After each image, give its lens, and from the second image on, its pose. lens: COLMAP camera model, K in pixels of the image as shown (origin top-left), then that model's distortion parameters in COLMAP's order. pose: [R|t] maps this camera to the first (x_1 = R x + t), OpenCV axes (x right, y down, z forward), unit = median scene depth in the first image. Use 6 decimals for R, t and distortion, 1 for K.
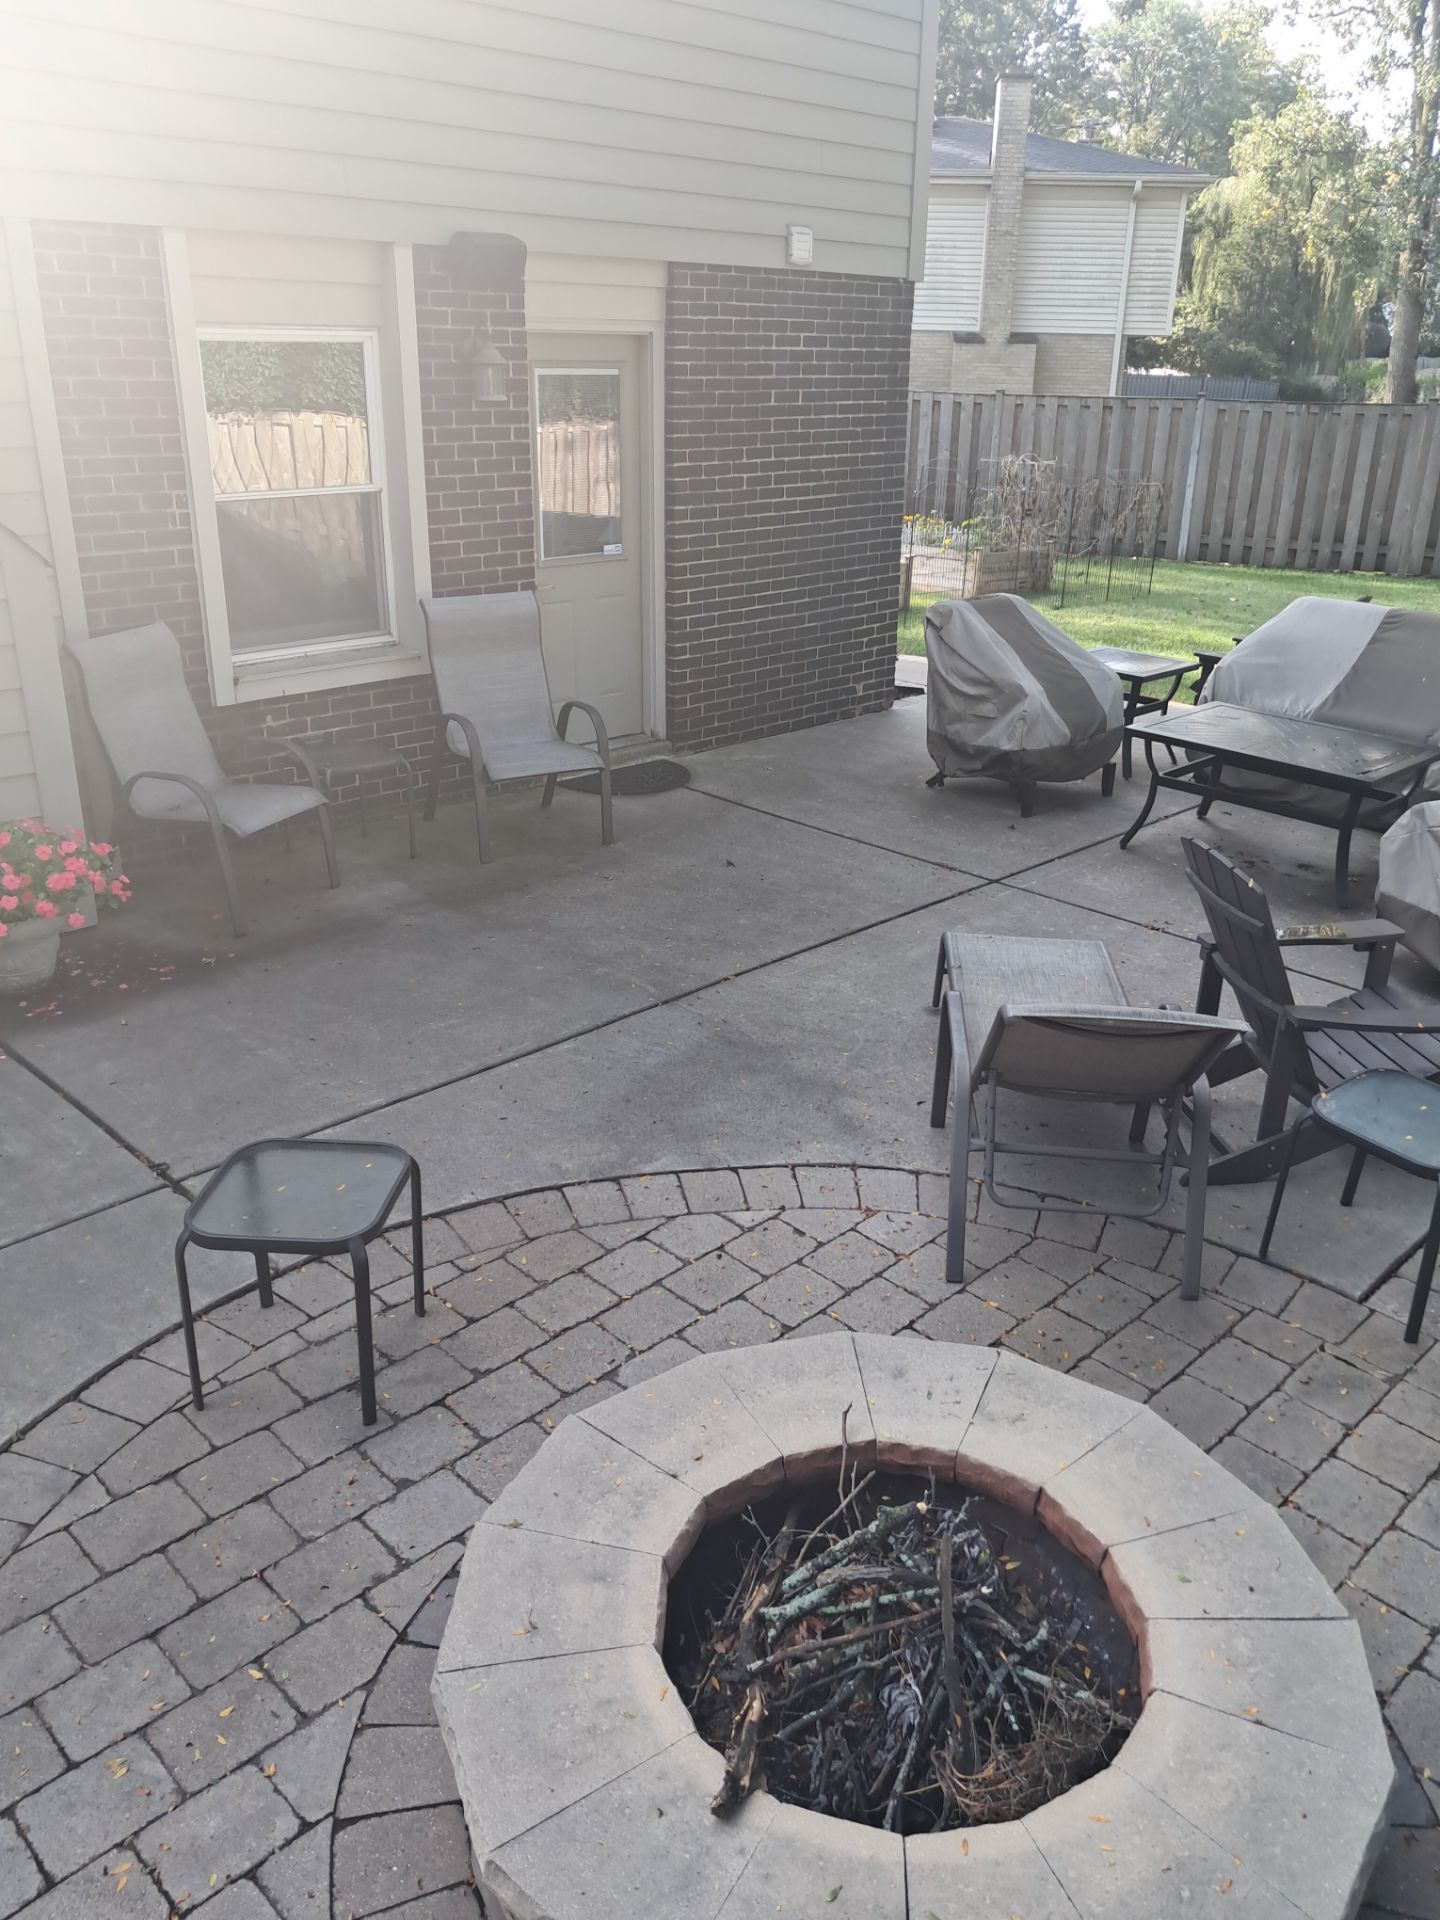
lens RADIAL K [[1464.7, 0, 722.7], [0, 1464.7, 945.6], [0, 0, 1]] dist [0.017161, -0.025041]
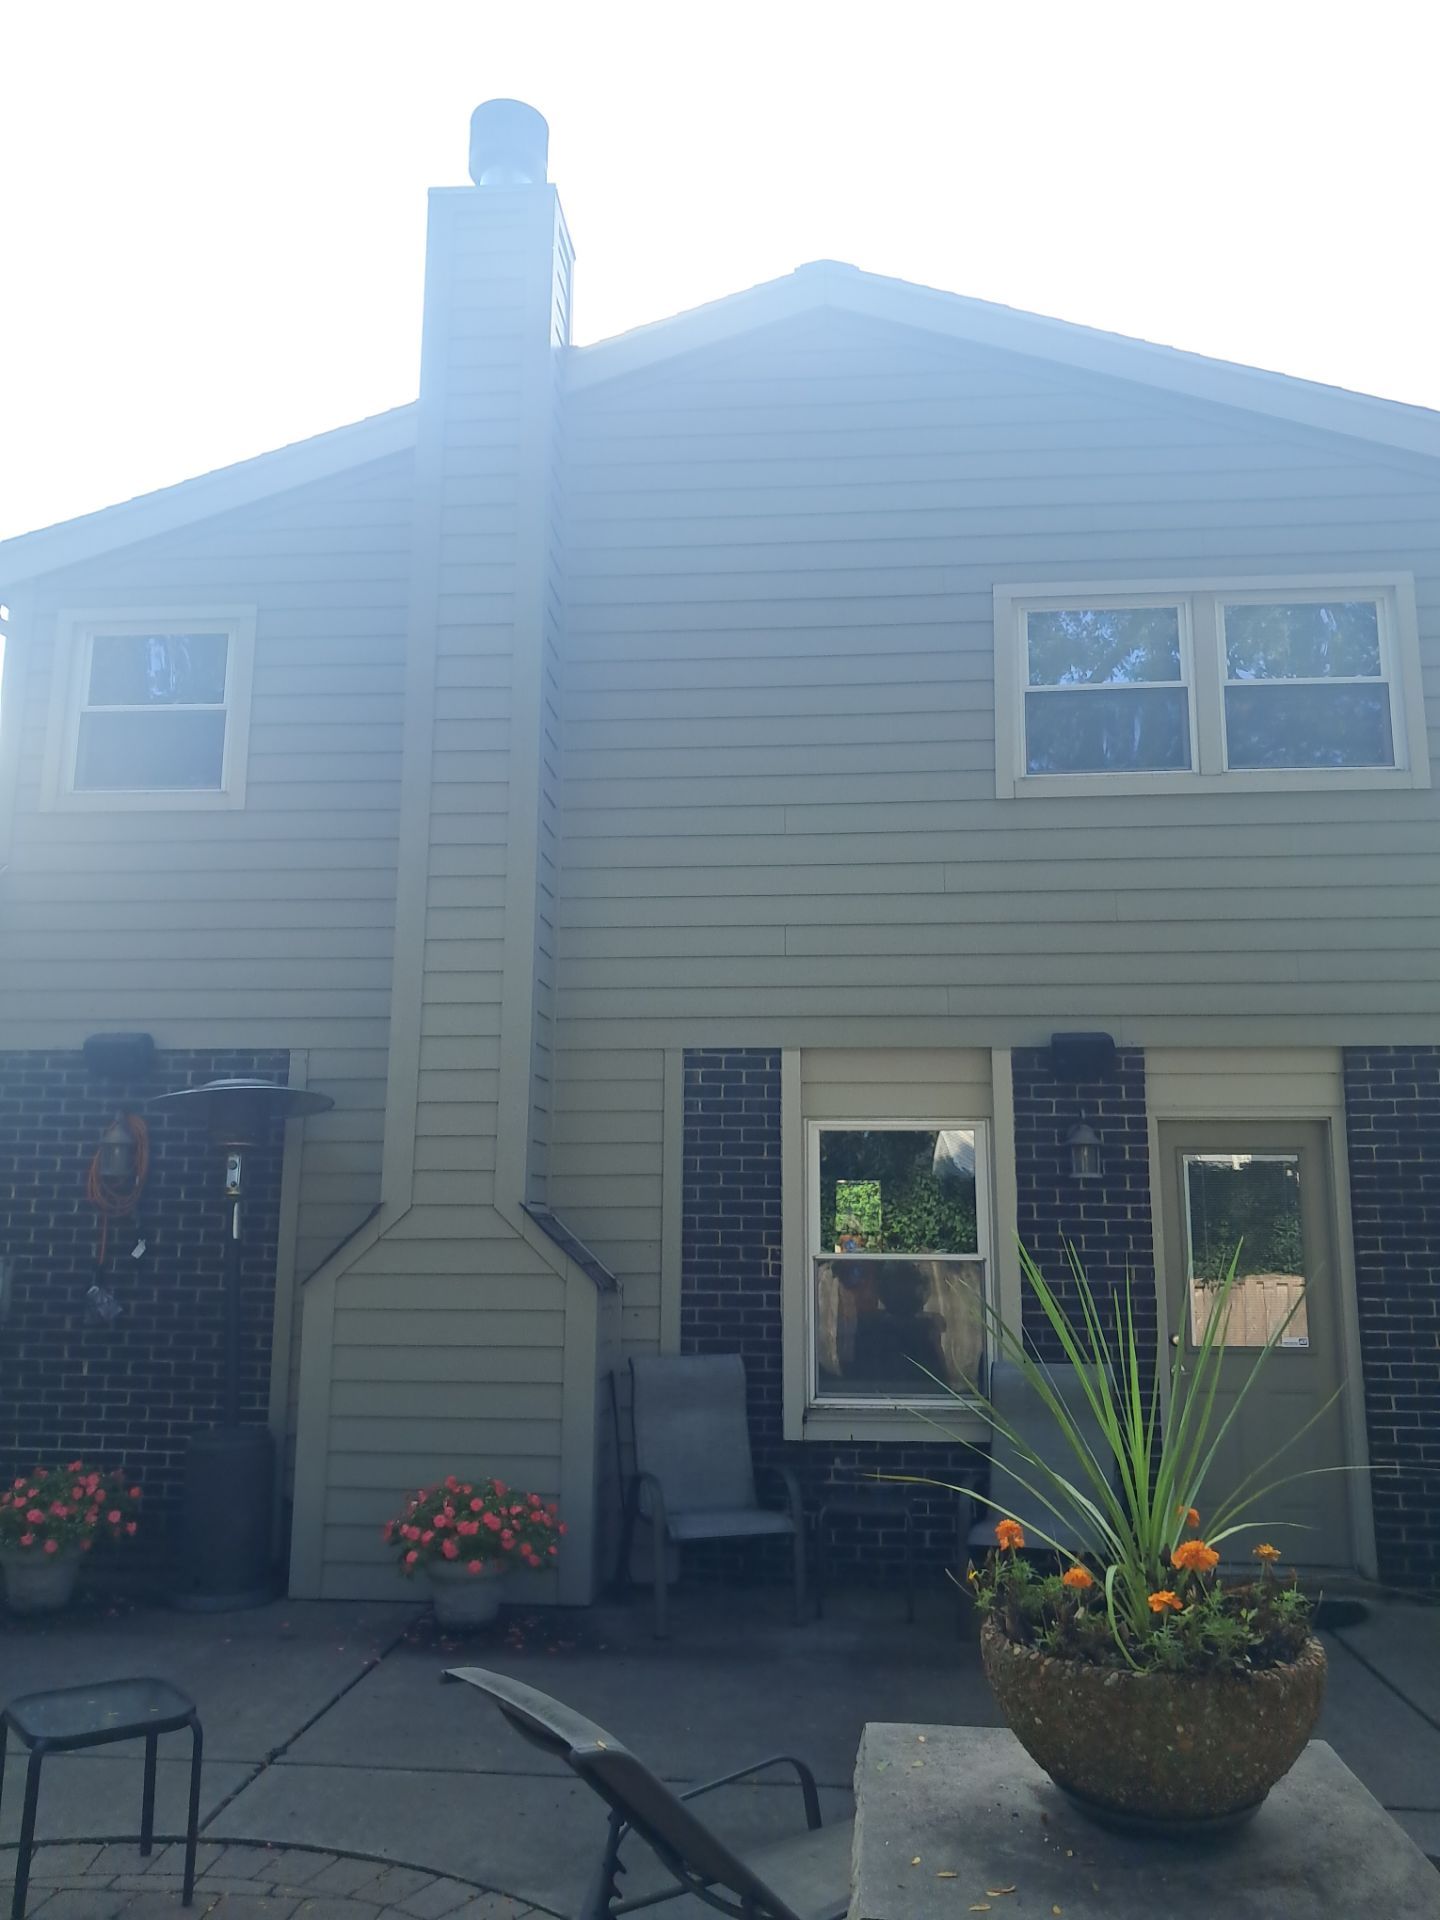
lens RADIAL K [[1464.7, 0, 712.3], [0, 1464.7, 971.1], [0, 0, 1]] dist [0.017161, -0.025041]
pose [[0.667586, -0.130898, -0.732936, 0.499251], [-0.274576, 0.871750, -0.405783, -0.005617], [0.692053, 0.472142, 0.546026, 0.202444]]
